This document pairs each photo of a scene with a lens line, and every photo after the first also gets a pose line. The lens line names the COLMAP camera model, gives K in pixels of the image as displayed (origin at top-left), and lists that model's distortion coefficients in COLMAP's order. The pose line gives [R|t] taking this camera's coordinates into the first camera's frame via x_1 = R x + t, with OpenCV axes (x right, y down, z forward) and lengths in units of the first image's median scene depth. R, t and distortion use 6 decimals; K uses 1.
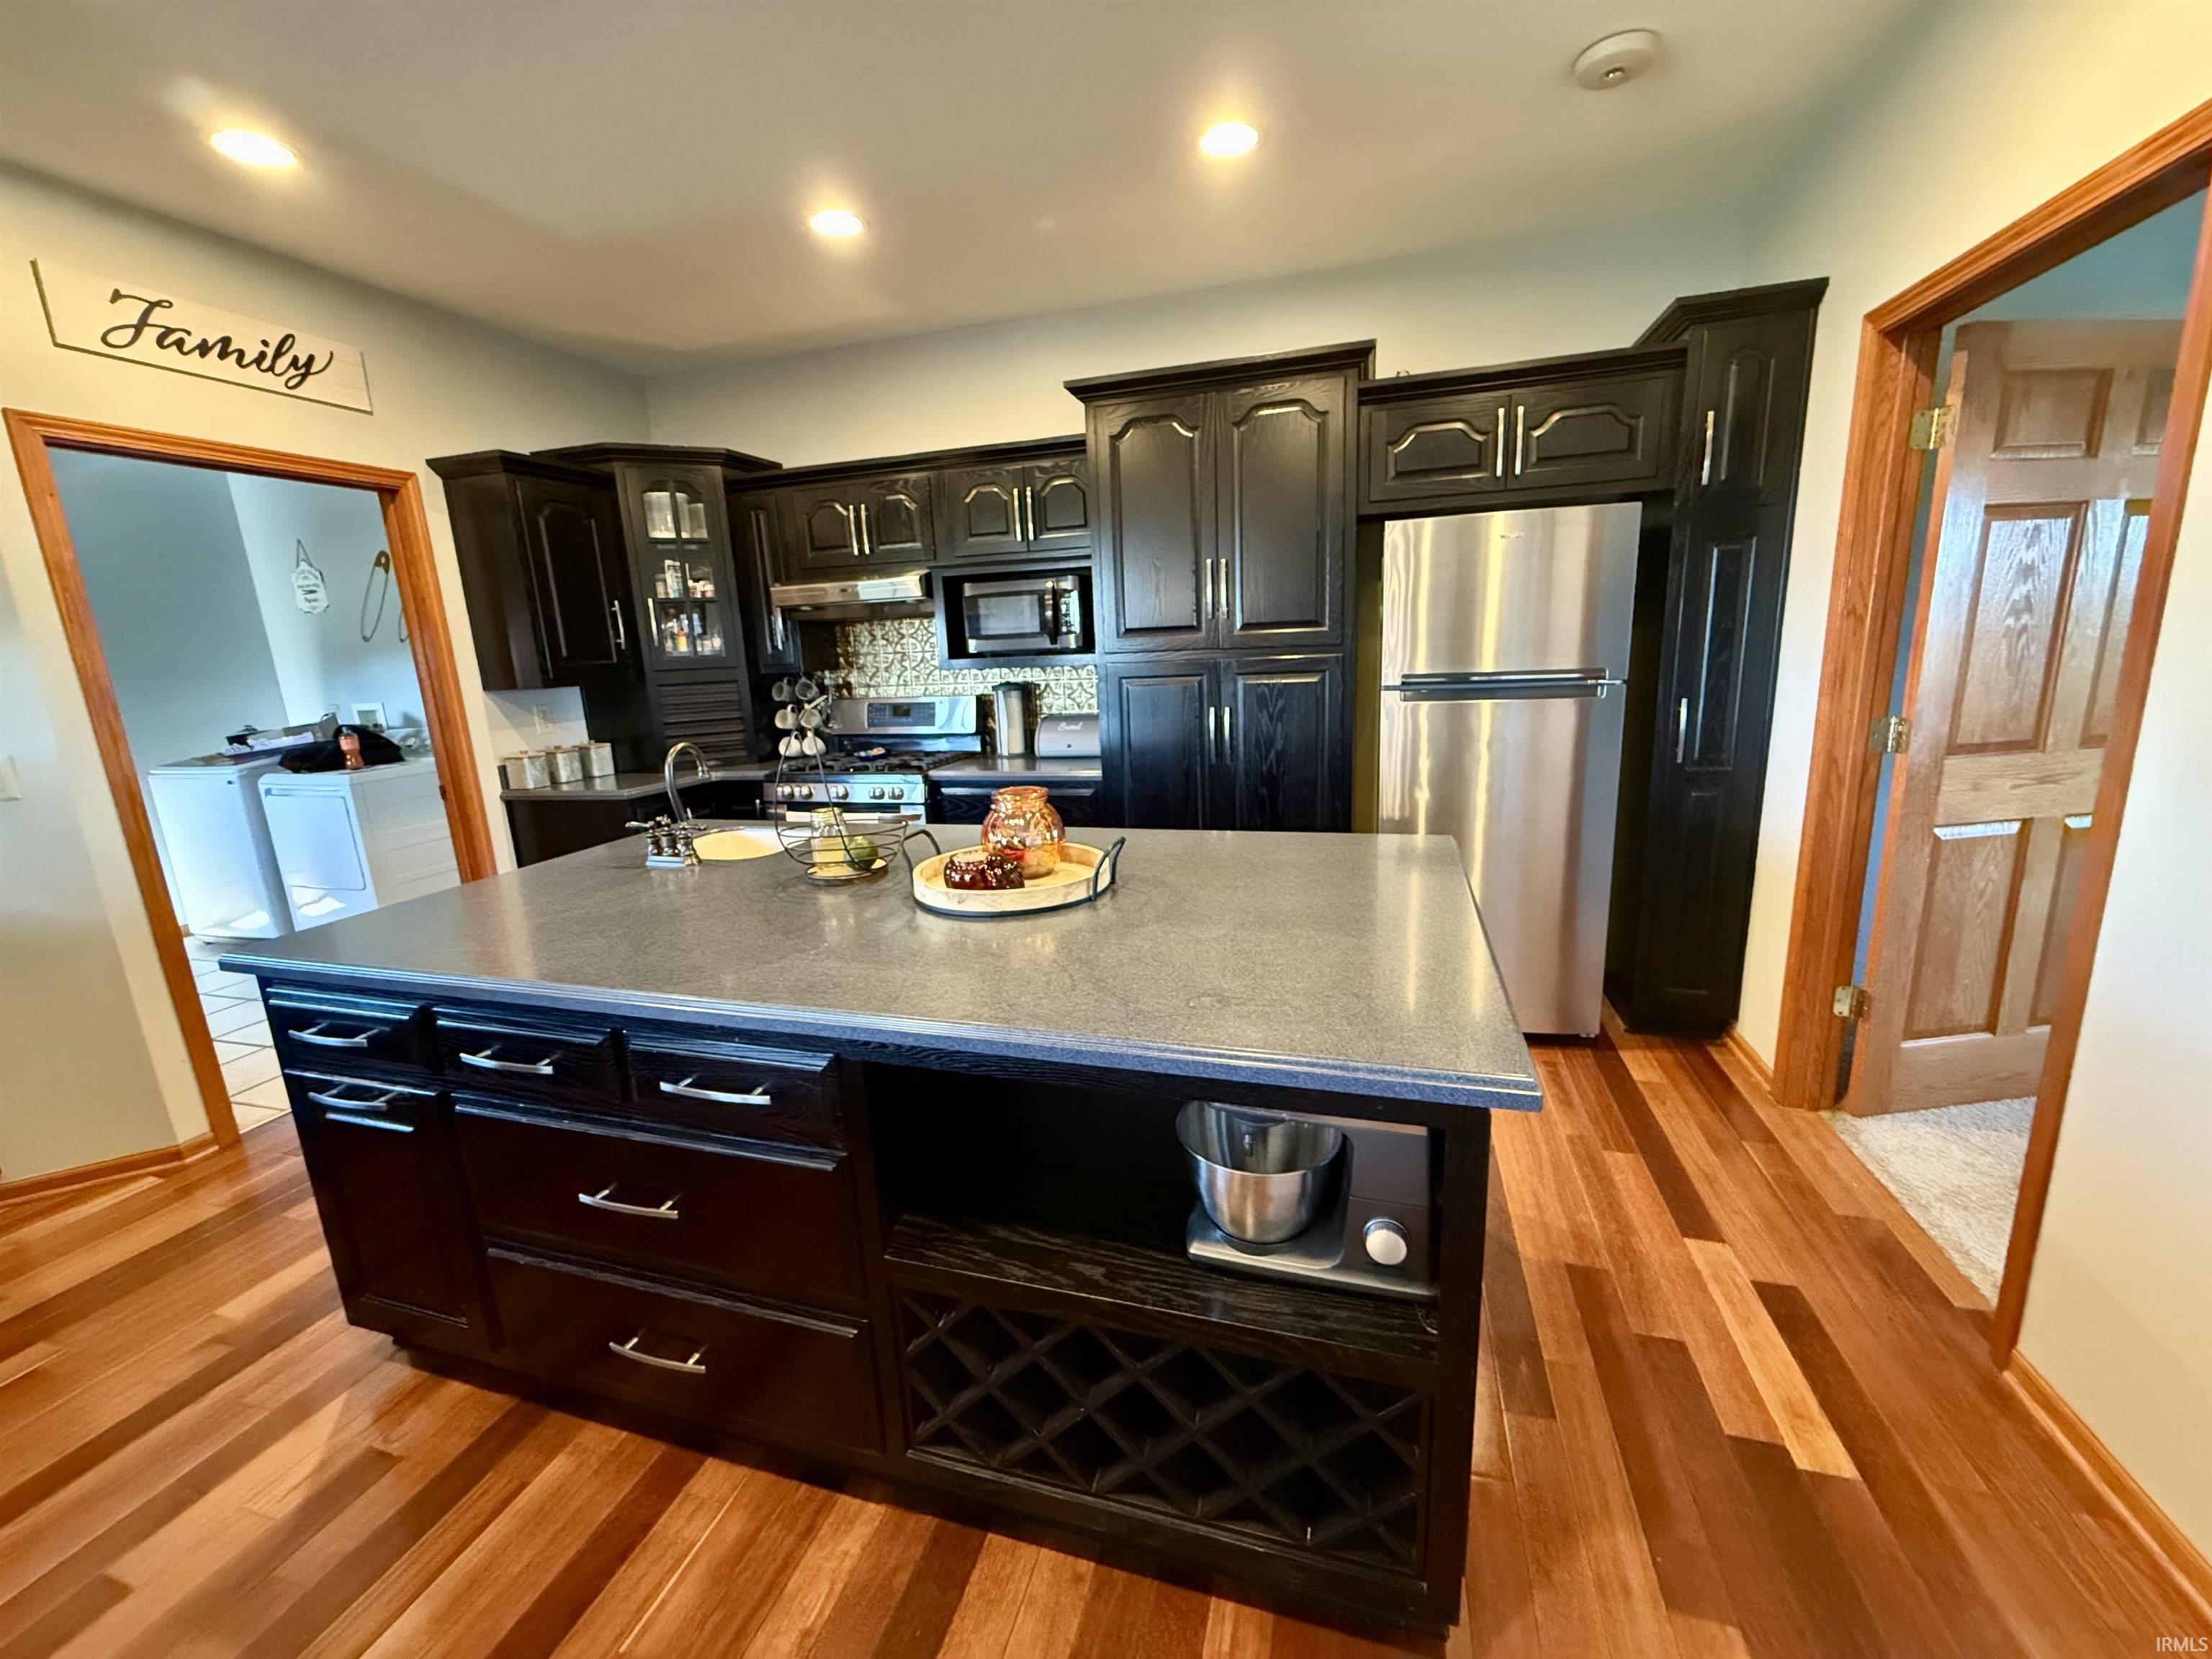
lens RADIAL K [[884.1, 0, 1102.0], [0, 884.1, 828.8], [0, 0, 1]] dist [0.002620, -0.000078]
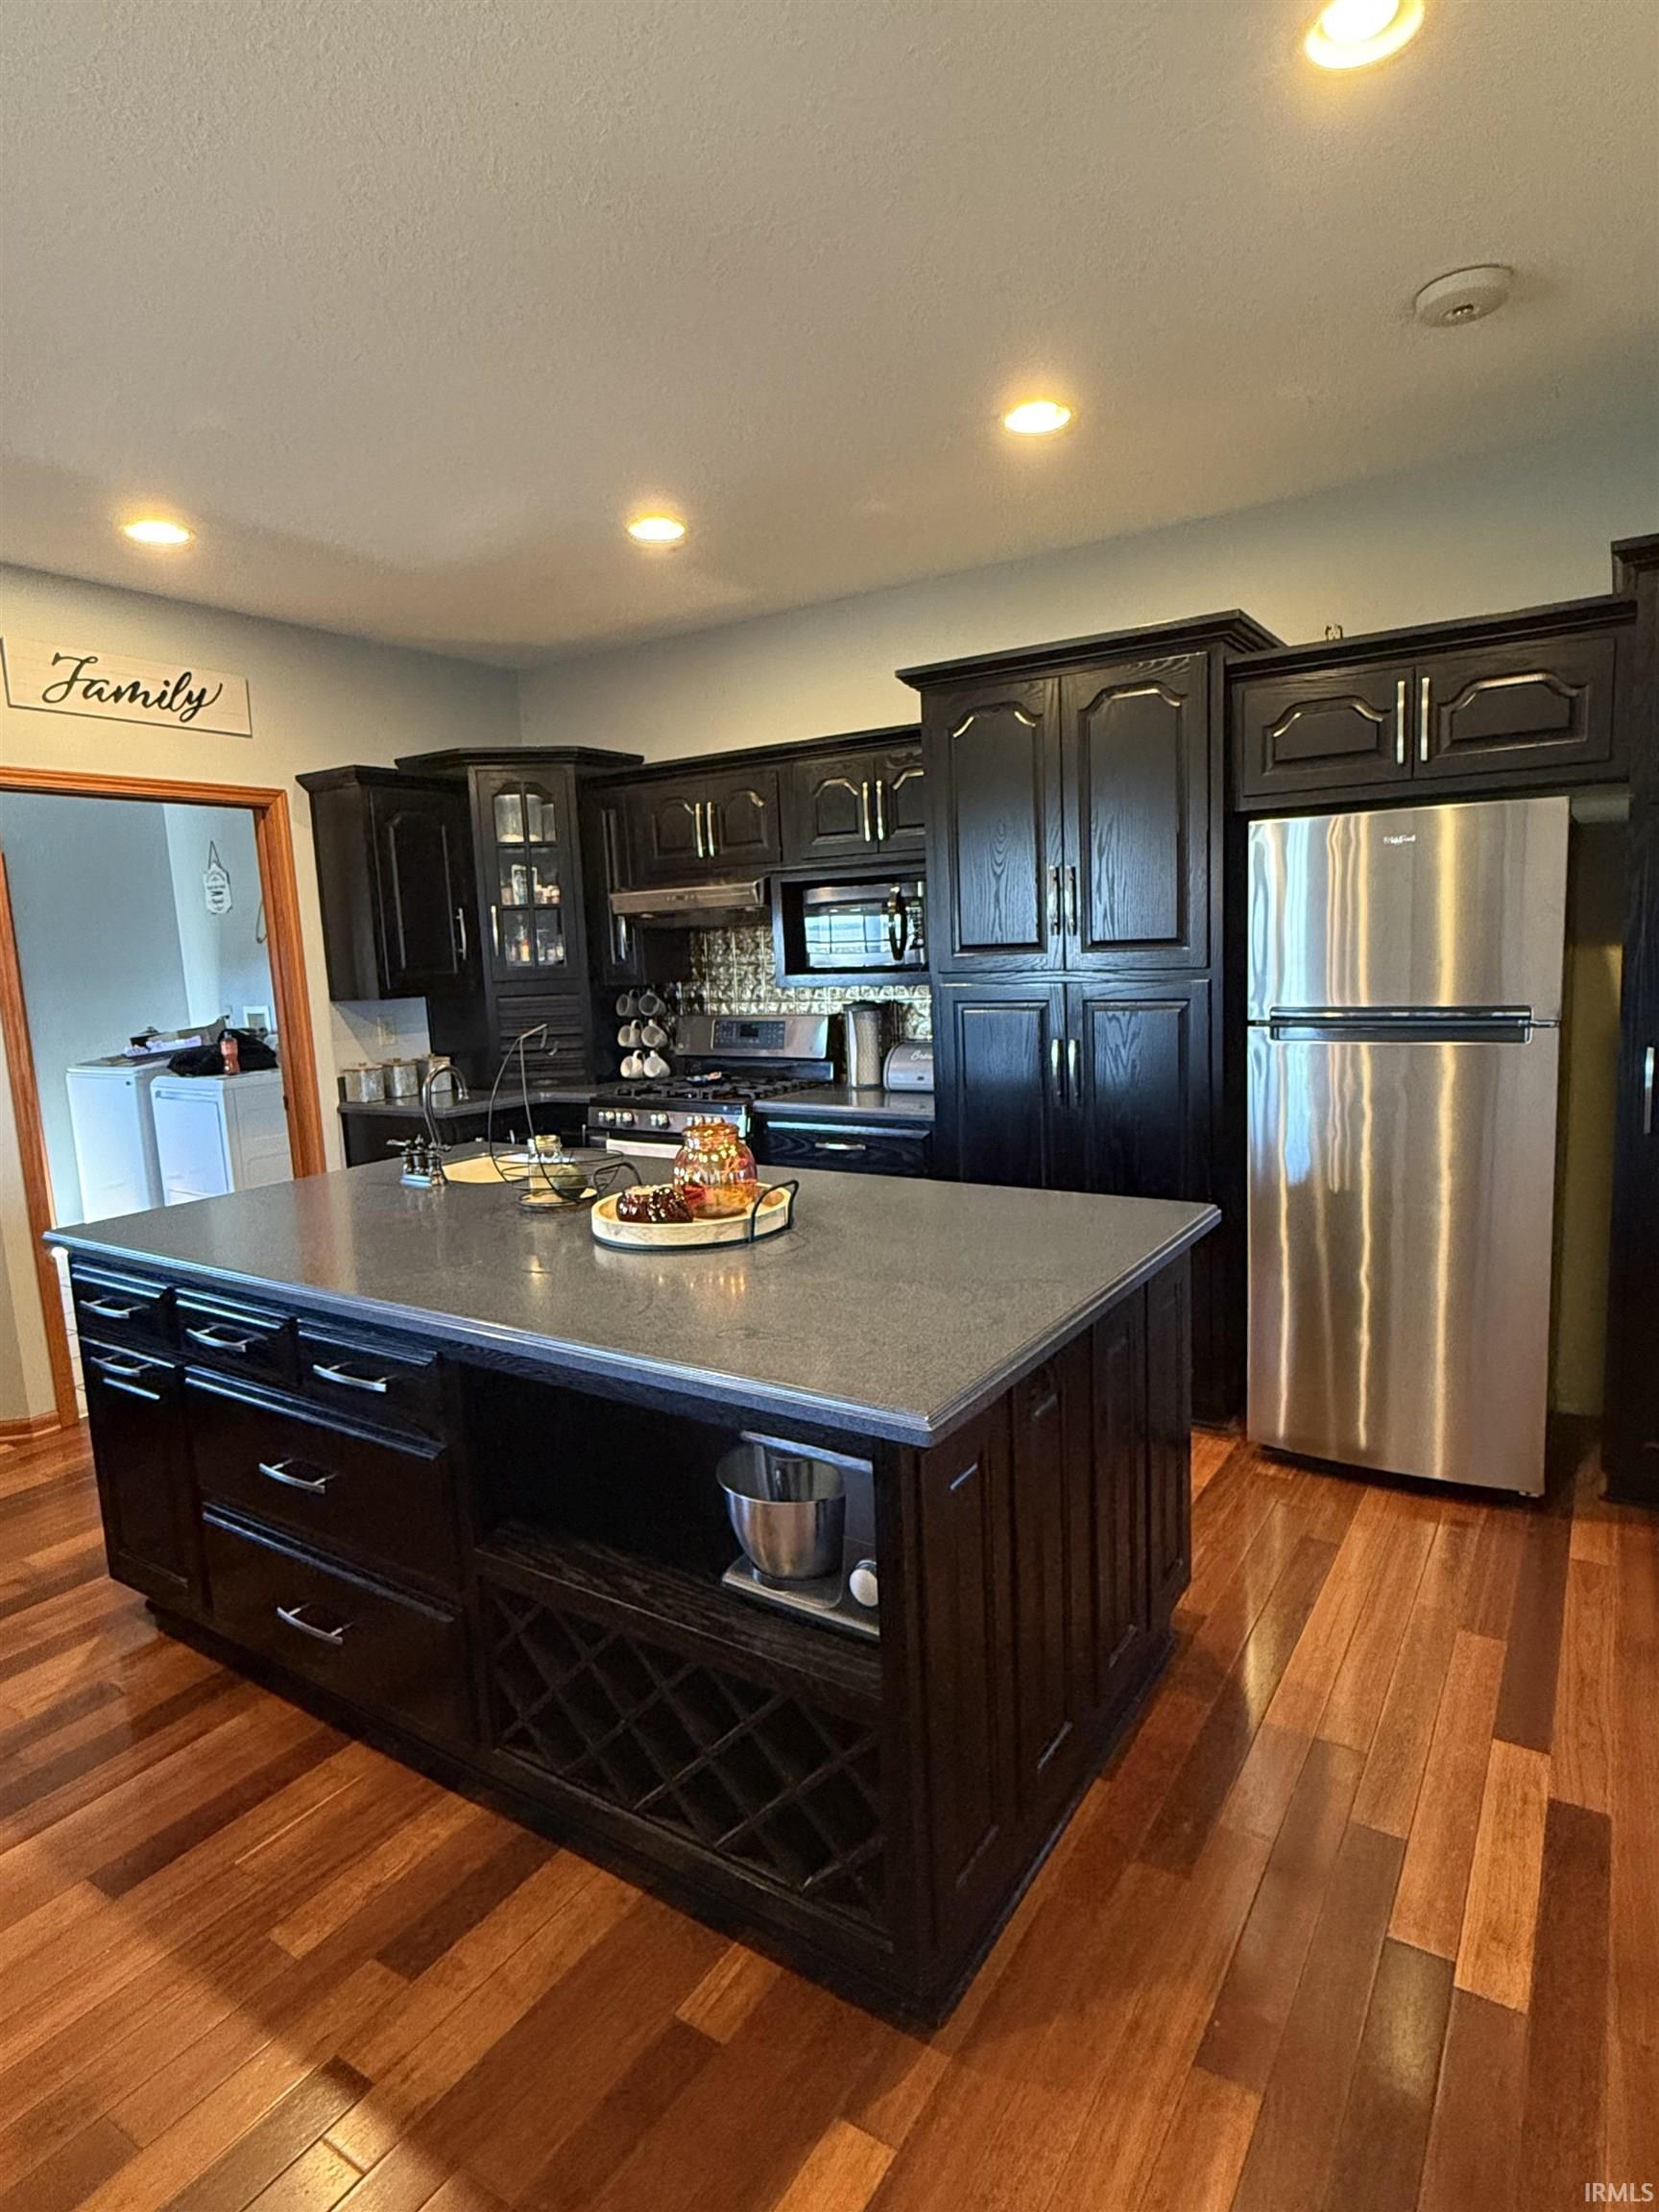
lens RADIAL K [[1207.1, 0, 829.4], [0, 1207.1, 1104.3], [0, 0, 1]] dist [-0.002365, 0.005128]
pose [[0.960095, 0.042766, -0.276385, 0.281996], [-0.060196, 0.996676, -0.054889, -0.001882], [0.273119, 0.069335, 0.959478, -0.170261]]
